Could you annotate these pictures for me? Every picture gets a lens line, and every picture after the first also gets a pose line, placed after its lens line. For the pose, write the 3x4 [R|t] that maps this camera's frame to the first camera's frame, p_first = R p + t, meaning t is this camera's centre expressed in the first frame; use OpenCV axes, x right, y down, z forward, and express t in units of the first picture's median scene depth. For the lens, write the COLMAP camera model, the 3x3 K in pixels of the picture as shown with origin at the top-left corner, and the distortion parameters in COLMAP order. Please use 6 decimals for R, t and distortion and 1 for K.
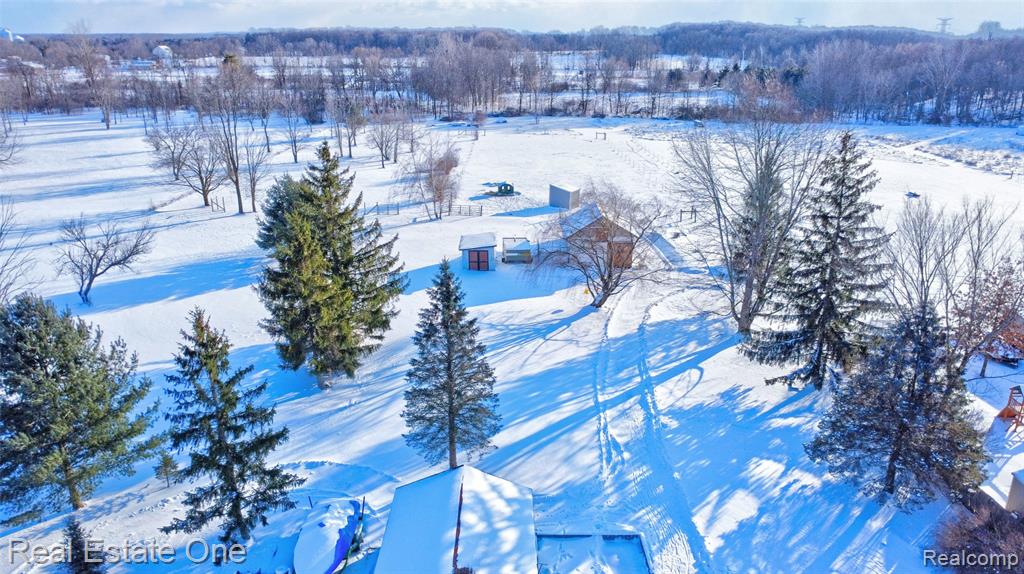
lens RADIAL K [[741.1, 0, 512.0], [0, 741.1, 287.0], [0, 0, 1]] dist [0.004002, -0.044191]
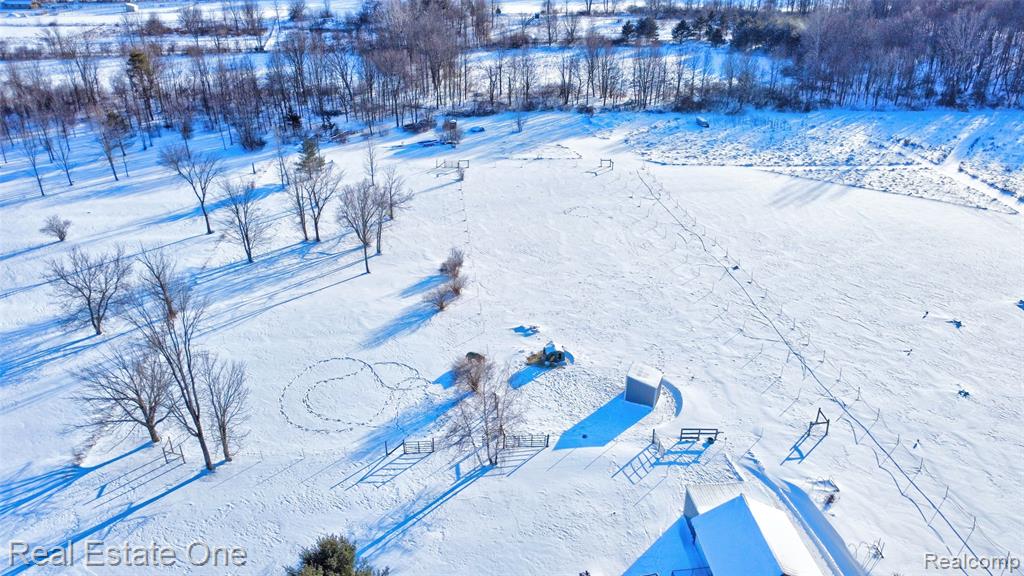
lens RADIAL K [[741.1, 0, 512.0], [0, 741.1, 288.0], [0, 0, 1]] dist [0.004002, -0.044191]
pose [[0.994430, -0.051896, 0.091740, -0.243280], [0.038536, 0.989141, 0.141826, -0.638500], [-0.098104, -0.137501, 0.985631, 0.544130]]
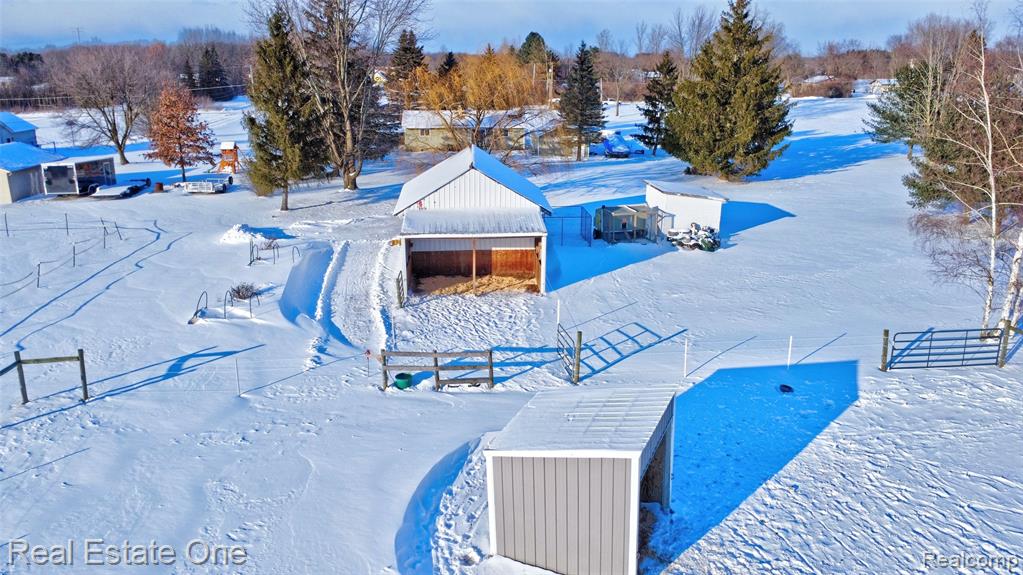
lens RADIAL K [[760.6, 0, 502.0], [0, 760.6, 284.9], [0, 0, 1]] dist [-0.023230, -0.003200]
pose [[-0.996741, 0.031434, -0.074293, 0.188808], [-0.017458, 0.815080, 0.579085, -0.483431], [0.078757, 0.578495, -0.811875, 2.111279]]
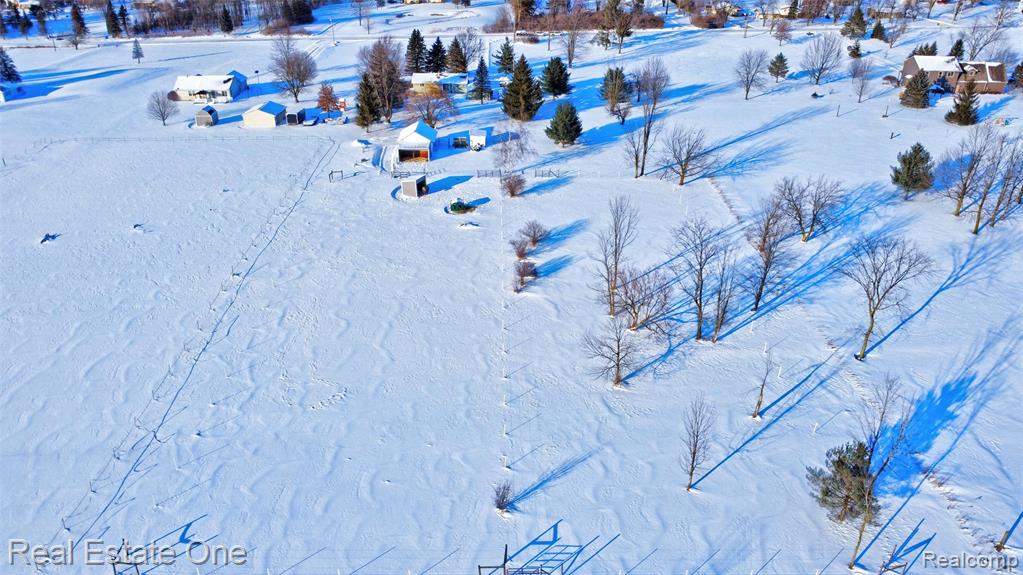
lens RADIAL K [[740.4, 0, 511.5], [0, 740.4, 287.5], [0, 0, 1]] dist [0.004002, -0.044191]
pose [[-0.999599, 0.013910, -0.024658, -0.125783], [-0.008314, 0.688336, 0.725345, -1.805016], [0.027063, 0.725259, -0.687944, 3.866054]]
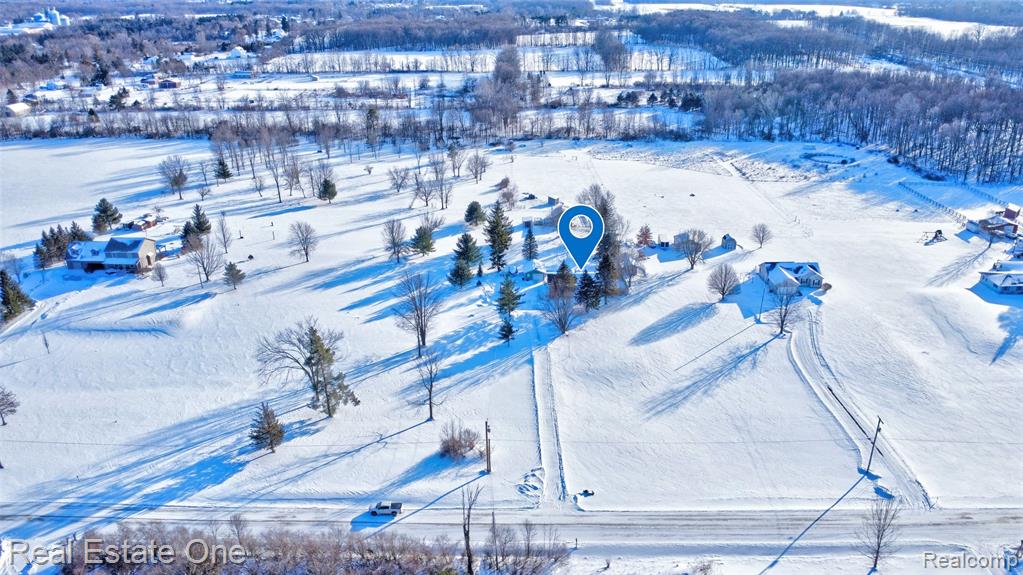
lens RADIAL K [[772.2, 0, 511.5], [0, 772.2, 287.5], [0, 0, 1]] dist [0.003308, -0.000254]
pose [[0.999949, -0.009999, -0.001554, -0.168443], [0.010075, 0.998088, 0.060978, 0.051564], [0.000941, -0.060991, 0.998138, -3.729664]]
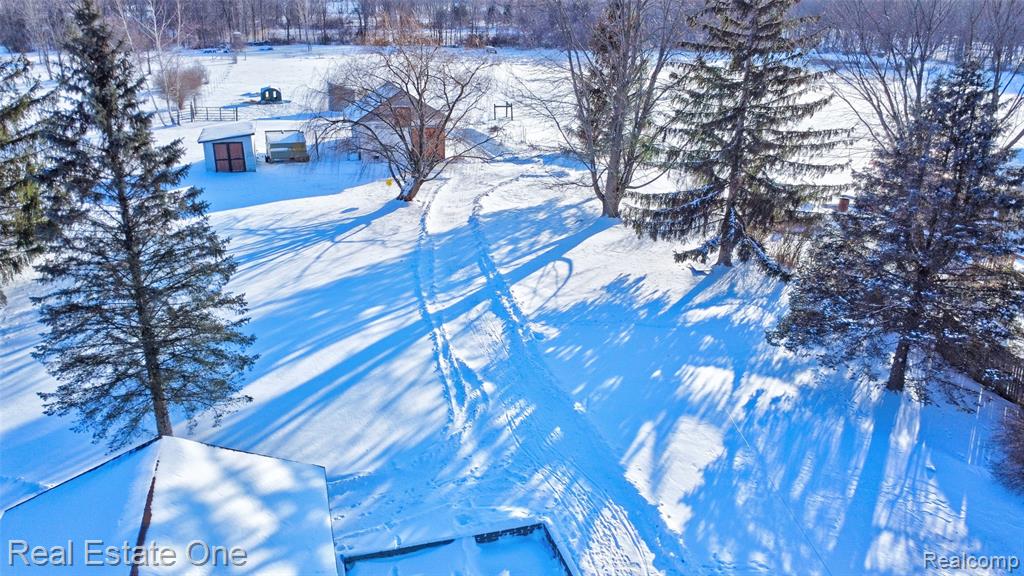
lens RADIAL K [[761.3, 0, 502.5], [0, 761.3, 285.4], [0, 0, 1]] dist [-0.023230, -0.003200]
pose [[0.963856, -0.088930, 0.251144, 0.017081], [0.078697, 0.995618, 0.050519, 0.093247], [-0.254536, -0.028929, 0.966631, 0.331566]]
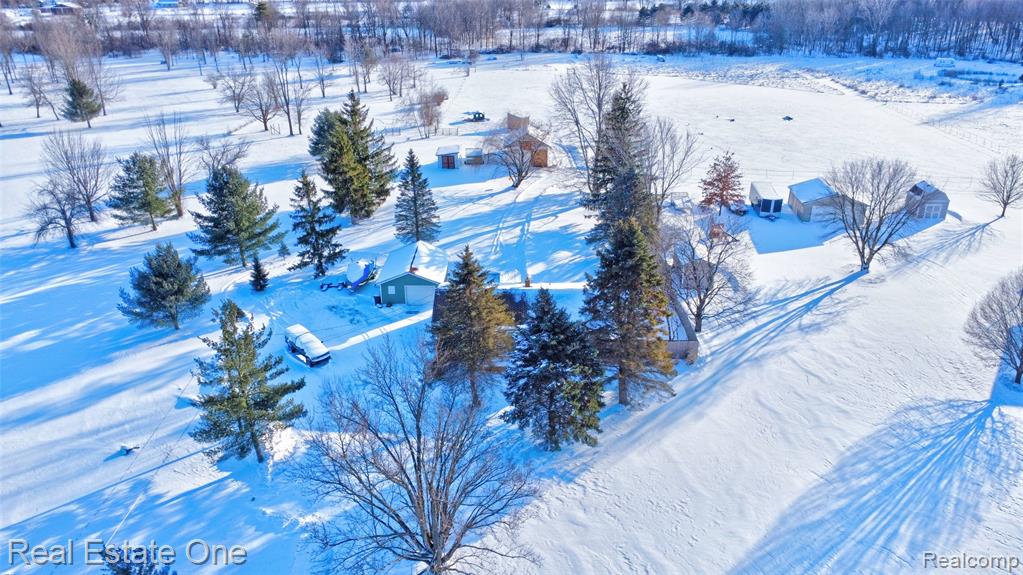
lens RADIAL K [[740.4, 0, 511.5], [0, 740.4, 287.5], [0, 0, 1]] dist [0.004002, -0.044191]
pose [[0.999689, -0.003068, -0.024742, 0.176099], [0.005397, 0.995497, 0.094637, 0.111889], [0.024340, -0.094741, 0.995204, -0.817097]]
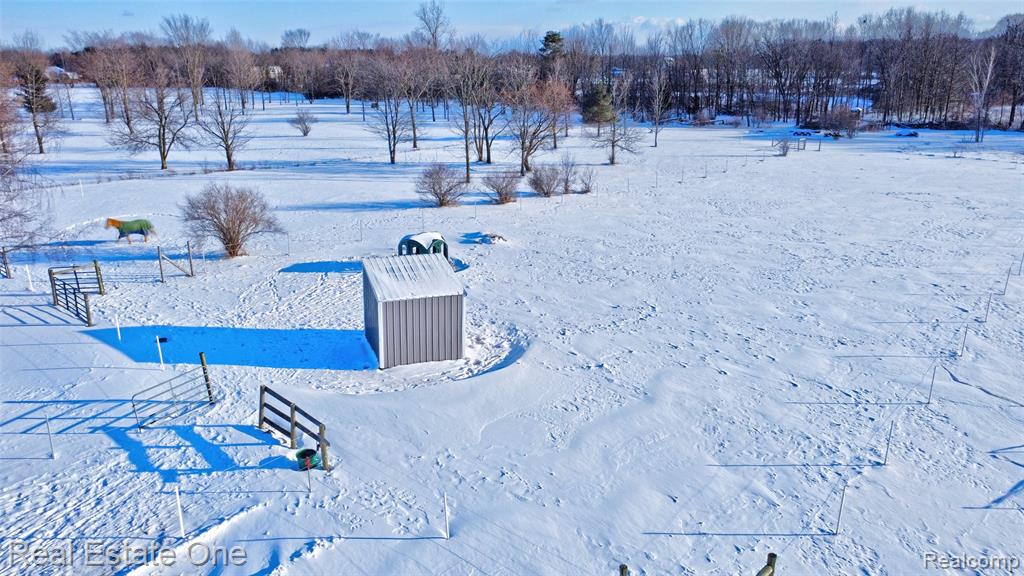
lens RADIAL K [[741.1, 0, 512.0], [0, 741.1, 288.0], [0, 0, 1]] dist [0.004002, -0.044191]
pose [[0.772077, 0.184719, -0.608092, 0.507027], [-0.203542, 0.978299, 0.038746, -0.291231], [0.602053, 0.093857, 0.792921, 1.526750]]
